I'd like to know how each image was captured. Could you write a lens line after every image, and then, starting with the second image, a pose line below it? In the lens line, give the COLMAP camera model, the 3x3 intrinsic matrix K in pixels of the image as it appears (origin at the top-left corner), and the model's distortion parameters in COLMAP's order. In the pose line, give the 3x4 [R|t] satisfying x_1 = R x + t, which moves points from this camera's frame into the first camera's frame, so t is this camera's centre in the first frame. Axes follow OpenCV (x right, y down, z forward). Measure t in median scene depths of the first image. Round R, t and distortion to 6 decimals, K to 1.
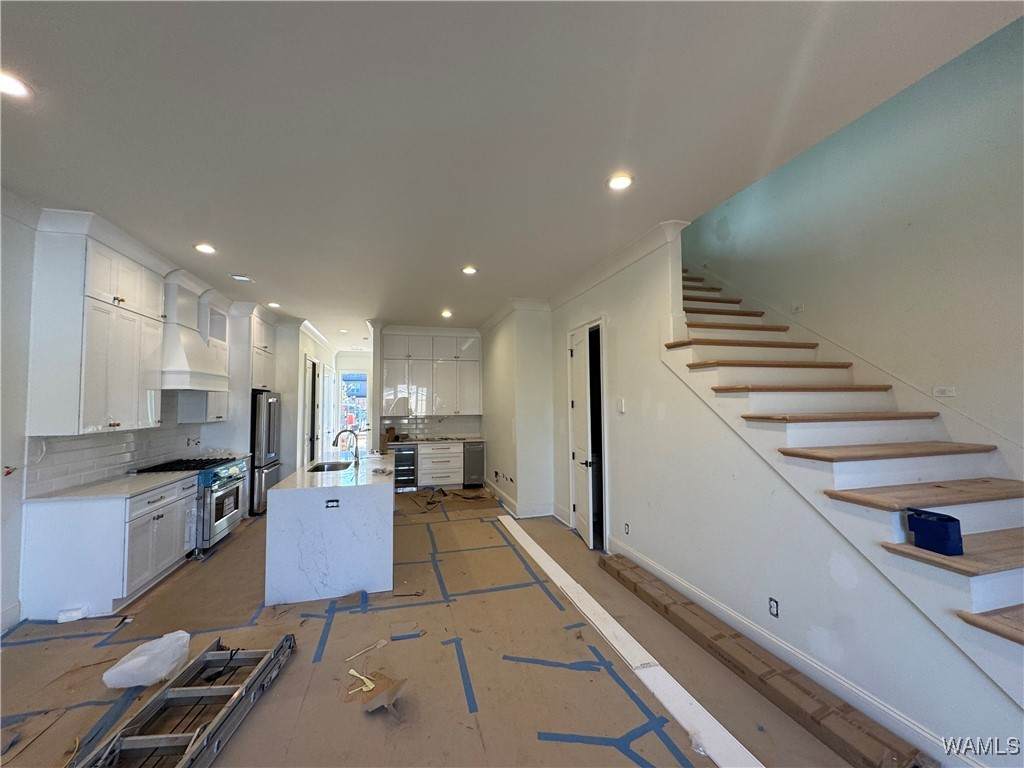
lens RADIAL K [[414.4, 0, 512.0], [0, 414.4, 384.0], [0, 0, 1]] dist [0.001308, 0.000118]
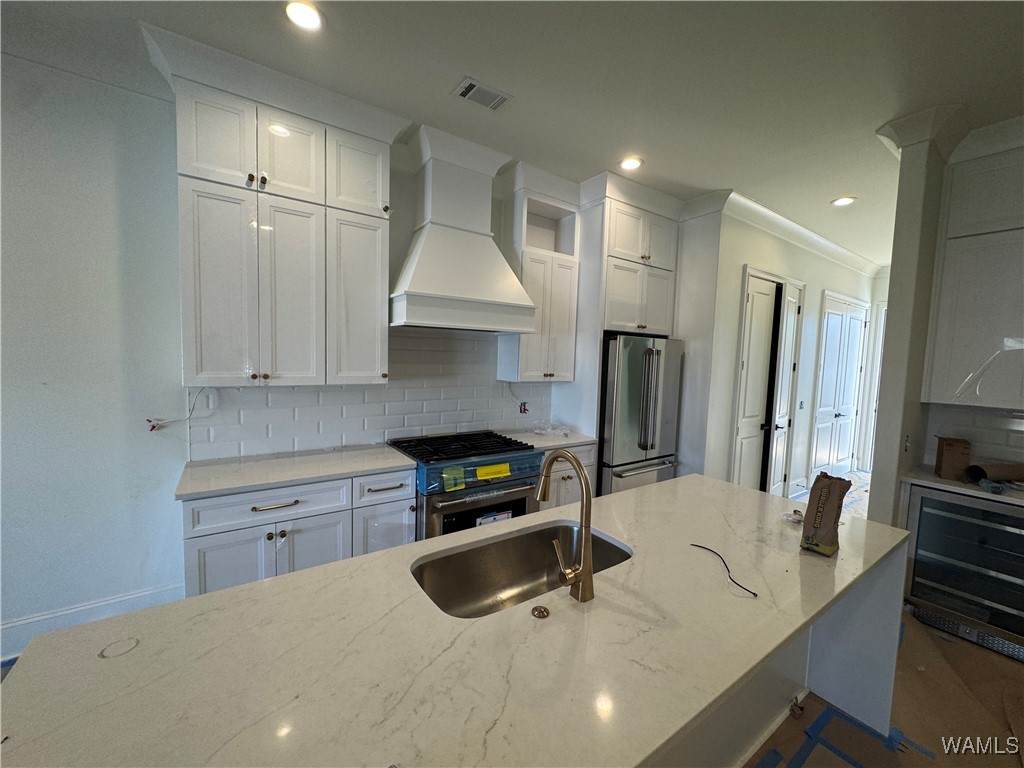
lens RADIAL K [[414.4, 0, 512.0], [0, 414.4, 384.0], [0, 0, 1]] dist [0.001308, 0.000118]
pose [[0.335555, 0.091613, -0.937555, -0.115469], [0.006619, 0.995006, 0.099595, 0.026718], [0.941997, -0.039625, 0.333273, 0.663670]]
